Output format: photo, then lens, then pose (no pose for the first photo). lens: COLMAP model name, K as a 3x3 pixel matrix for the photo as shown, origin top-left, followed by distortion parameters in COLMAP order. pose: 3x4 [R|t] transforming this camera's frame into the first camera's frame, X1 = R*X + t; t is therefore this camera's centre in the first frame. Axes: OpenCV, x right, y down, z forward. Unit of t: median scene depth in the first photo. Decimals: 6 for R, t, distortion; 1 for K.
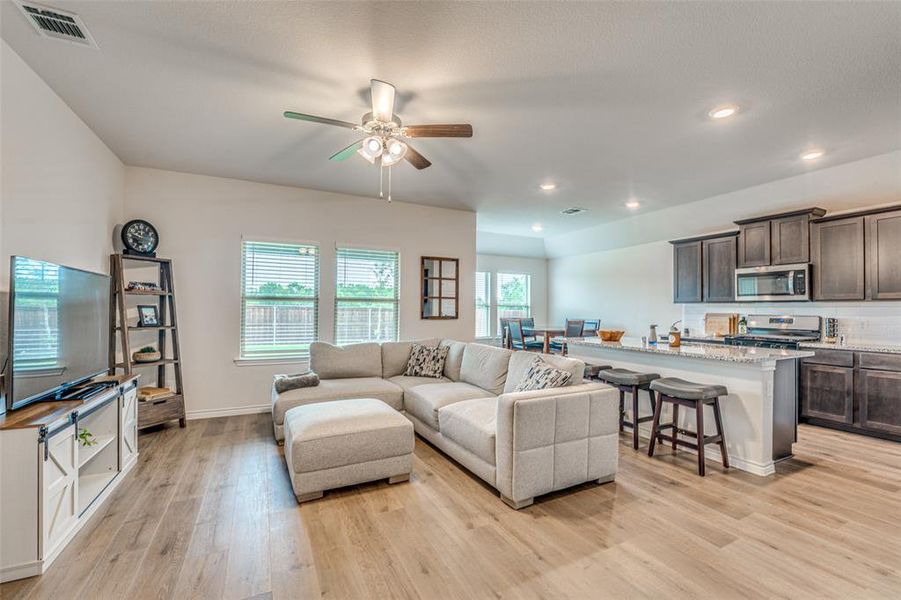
lens RADIAL K [[378.5, 0, 451.8], [0, 378.5, 303.0], [0, 0, 1]] dist [-0.027420, 0.000280]
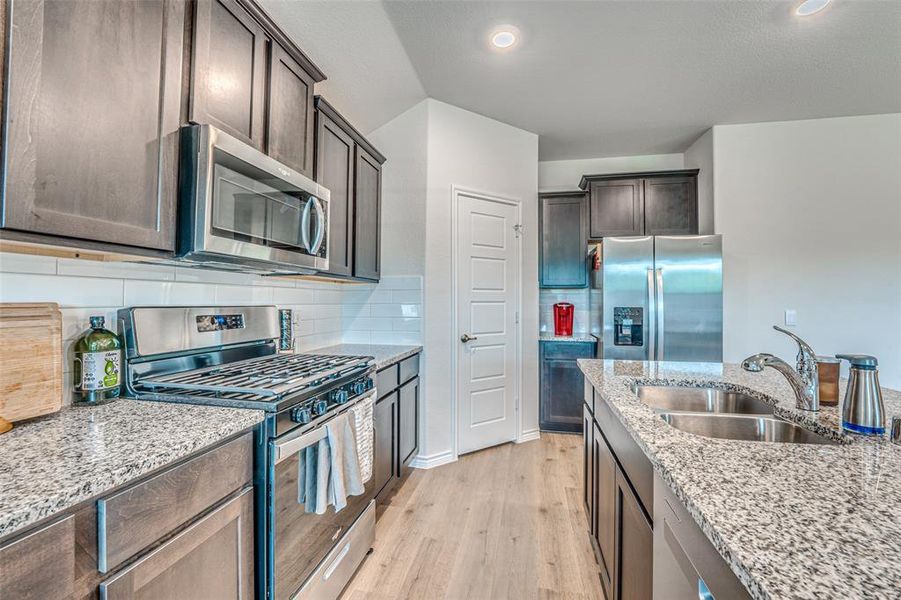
lens RADIAL K [[375.2, 0, 451.2], [0, 375.2, 294.2], [0, 0, 1]] dist [-0.026236, 0.000082]
pose [[-0.786046, 0.000121, 0.618168, 0.535235], [-0.021894, 0.999367, -0.028035, 0.028875], [-0.617780, -0.035571, -0.785546, 1.207383]]
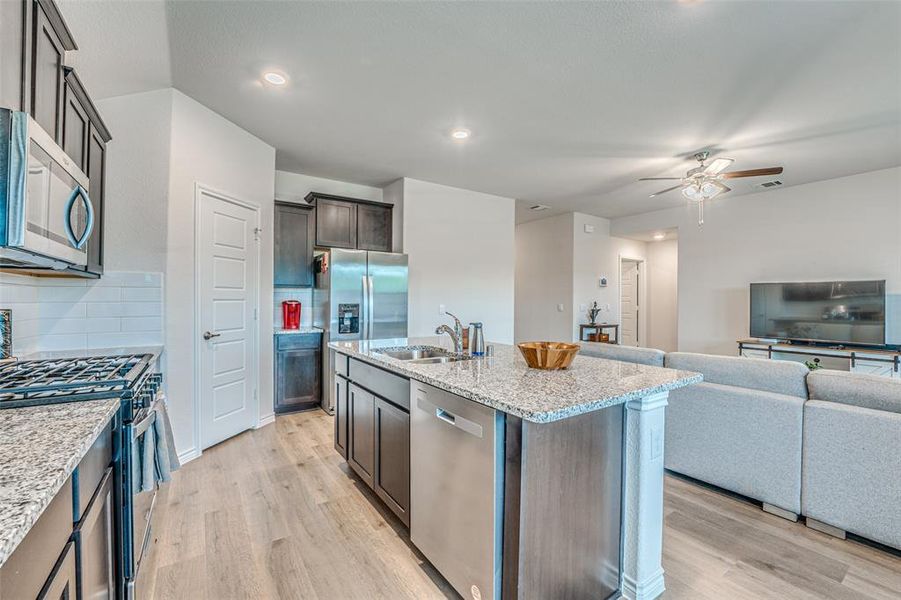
lens RADIAL K [[371.4, 0, 453.0], [0, 371.4, 300.2], [0, 0, 1]] dist [-0.033648, 0.005149]
pose [[-0.990700, -0.013054, -0.135435, 0.578695], [-0.010552, 0.999761, -0.019173, 0.032282], [0.135653, -0.017565, -0.990601, 1.385861]]
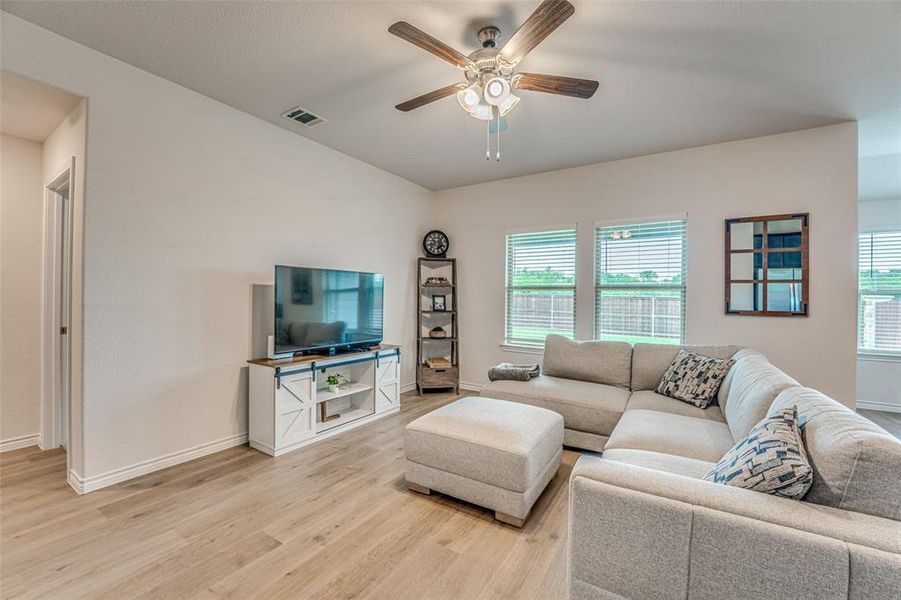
lens RADIAL K [[368.3, 0, 452.0], [0, 368.3, 296.0], [0, 0, 1]] dist [-0.021630, -0.000178]
pose [[0.514161, -0.003443, -0.857687, 0.269606], [0.006620, 0.999978, -0.000045, 0.008819], [0.857668, -0.005654, 0.514172, 0.322574]]
